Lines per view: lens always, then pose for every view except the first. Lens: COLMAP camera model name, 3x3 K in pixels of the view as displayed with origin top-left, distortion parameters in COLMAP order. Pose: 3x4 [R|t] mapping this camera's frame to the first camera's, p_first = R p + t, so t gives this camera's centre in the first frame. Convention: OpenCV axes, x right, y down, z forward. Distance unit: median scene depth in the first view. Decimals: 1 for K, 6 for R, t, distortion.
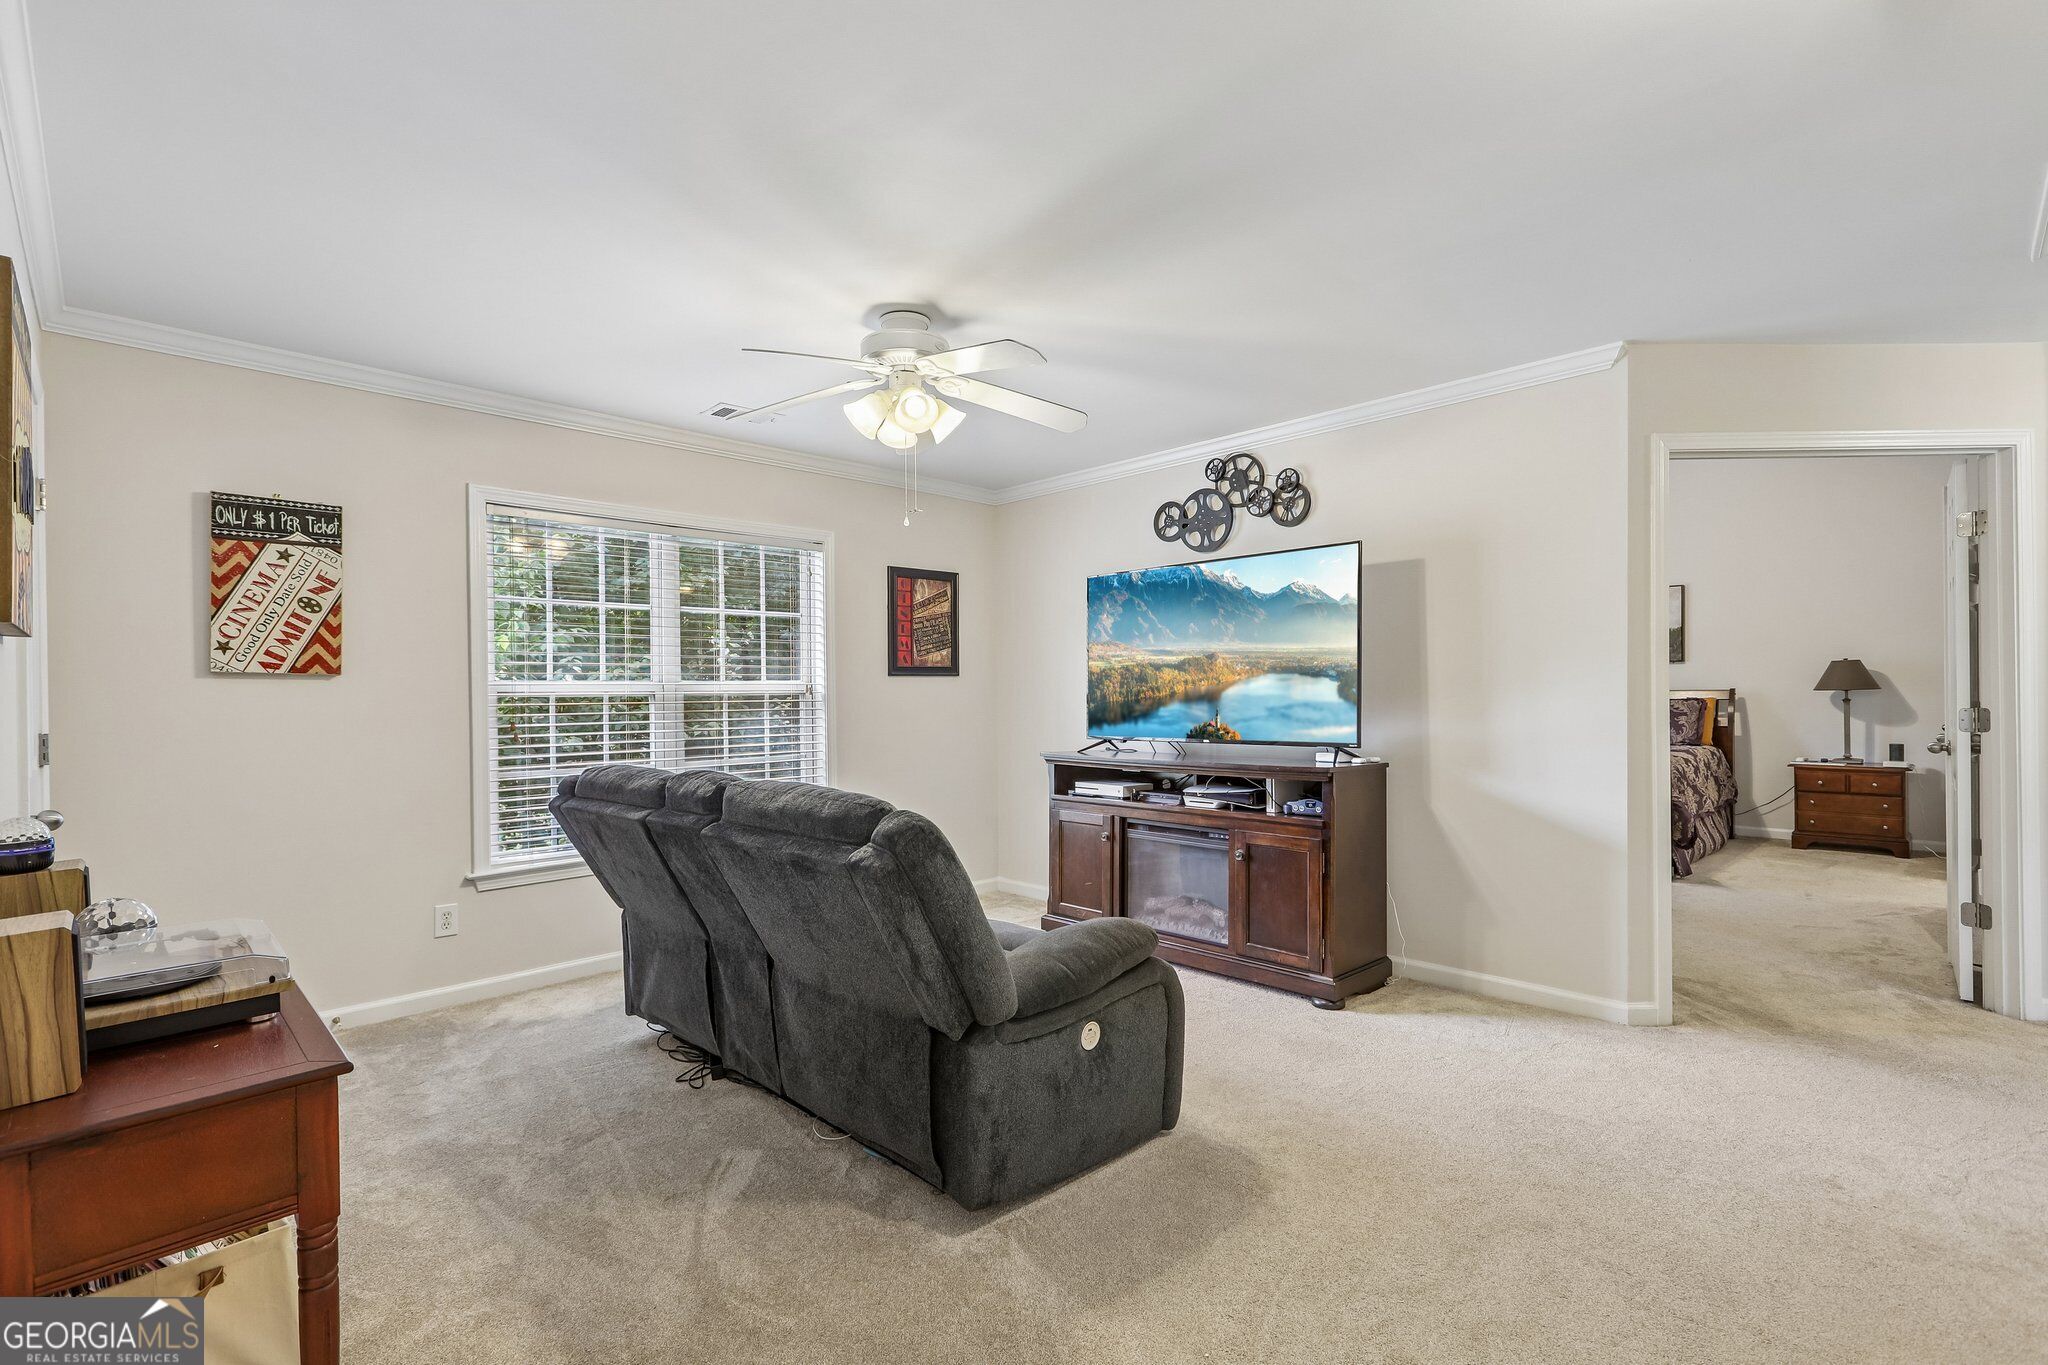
lens RADIAL K [[925.4, 0, 1021.0], [0, 925.4, 686.6], [0, 0, 1]] dist [0.002781, -0.000097]
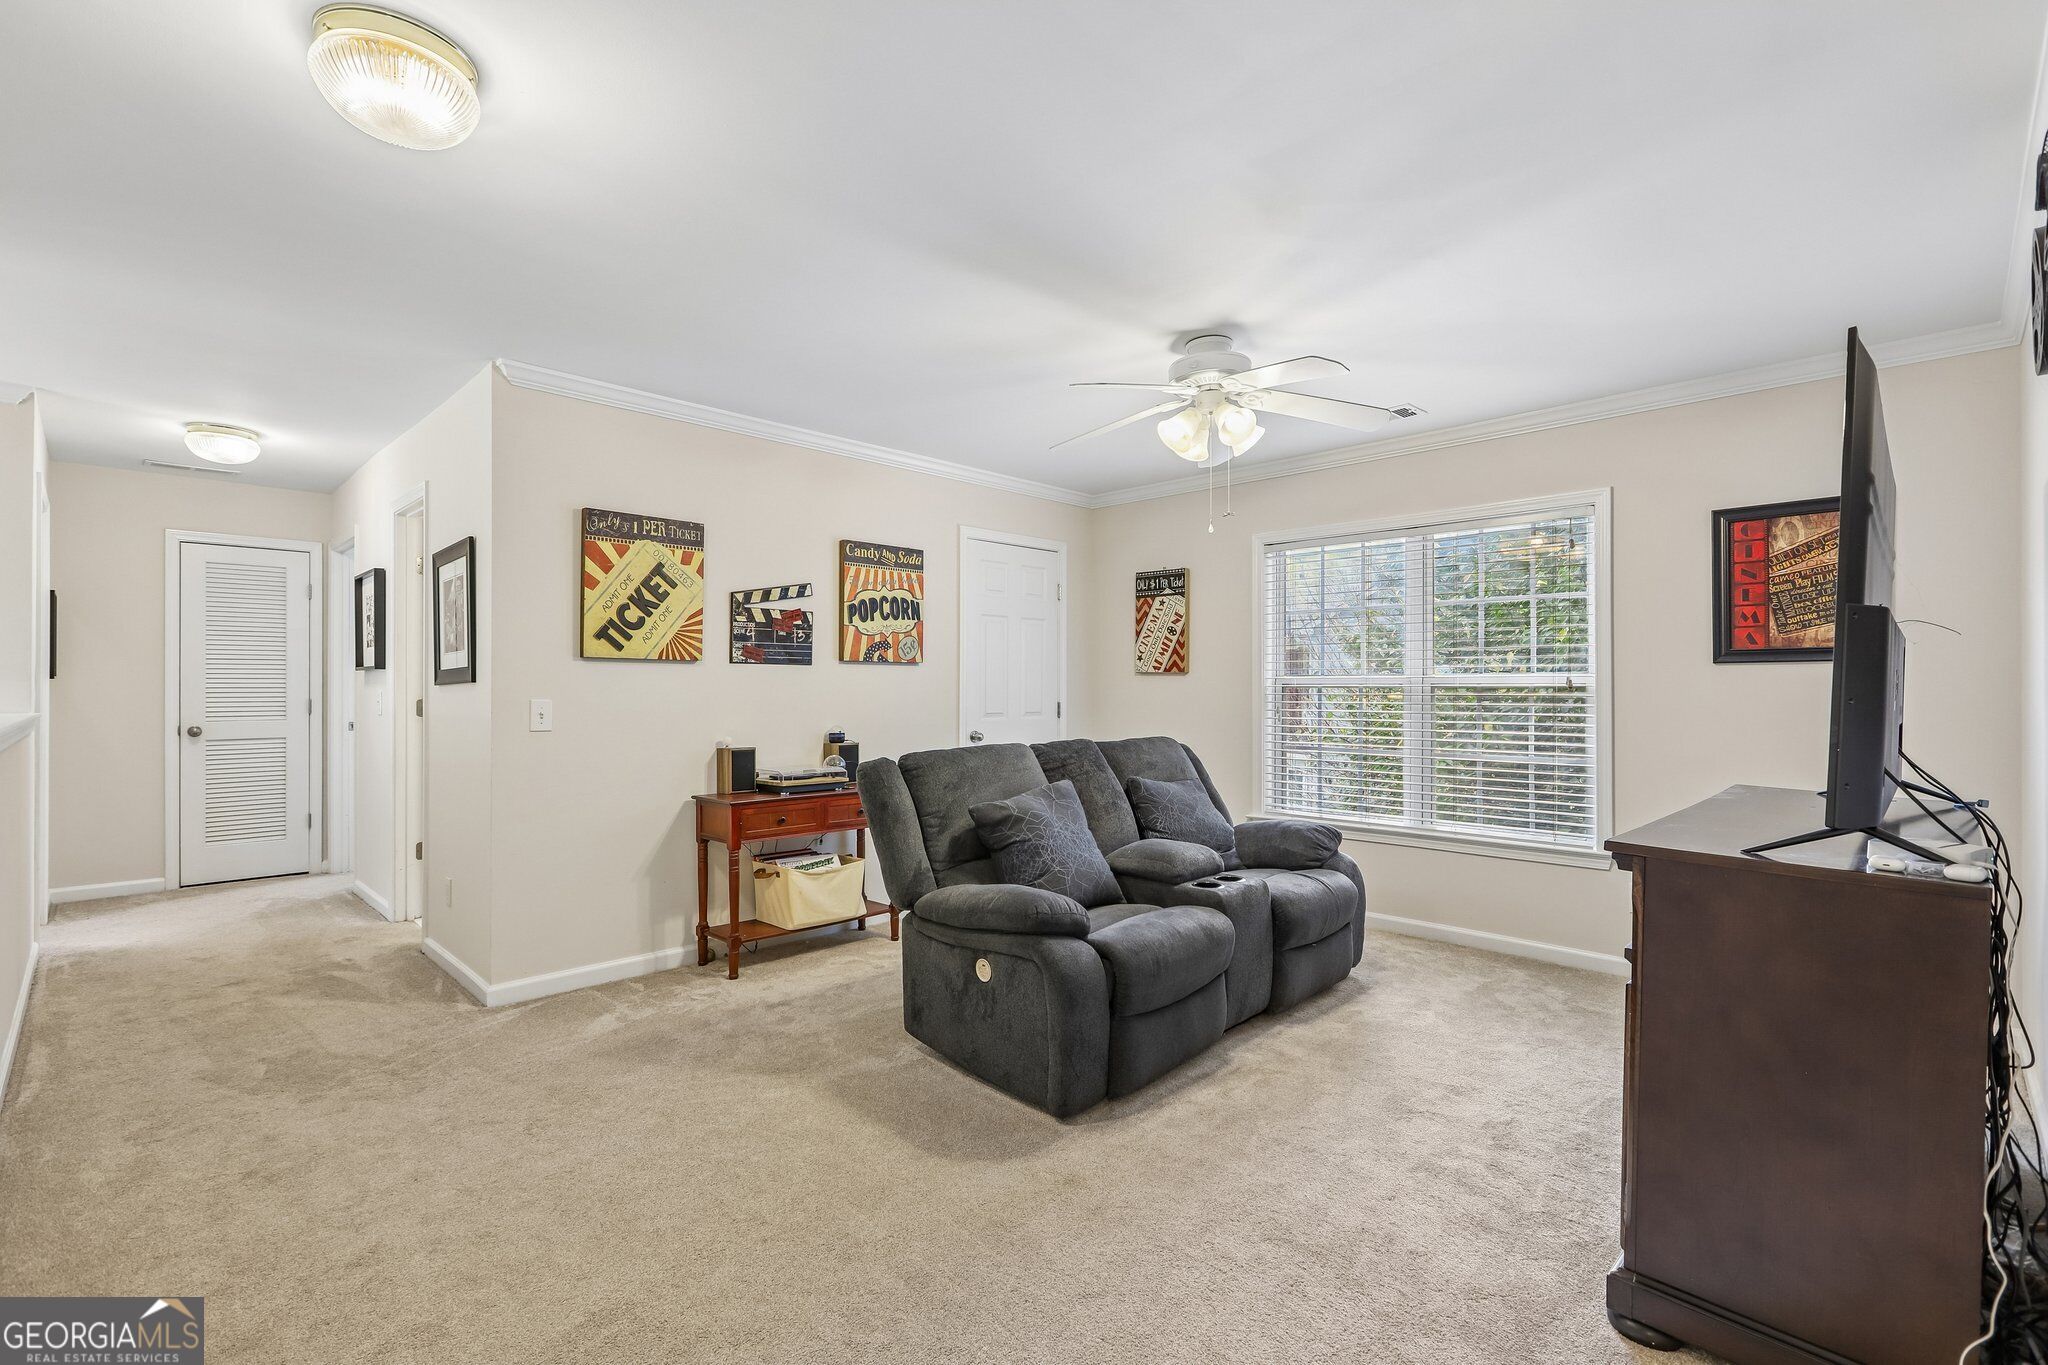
lens RADIAL K [[925.4, 0, 1032.5], [0, 925.4, 683.0], [0, 0, 1]] dist [0.002781, -0.000097]
pose [[0.019839, 0.007170, -0.999777, 0.885918], [0.006725, 0.999951, 0.007304, -0.008388], [0.999781, -0.006868, 0.019790, 0.714536]]
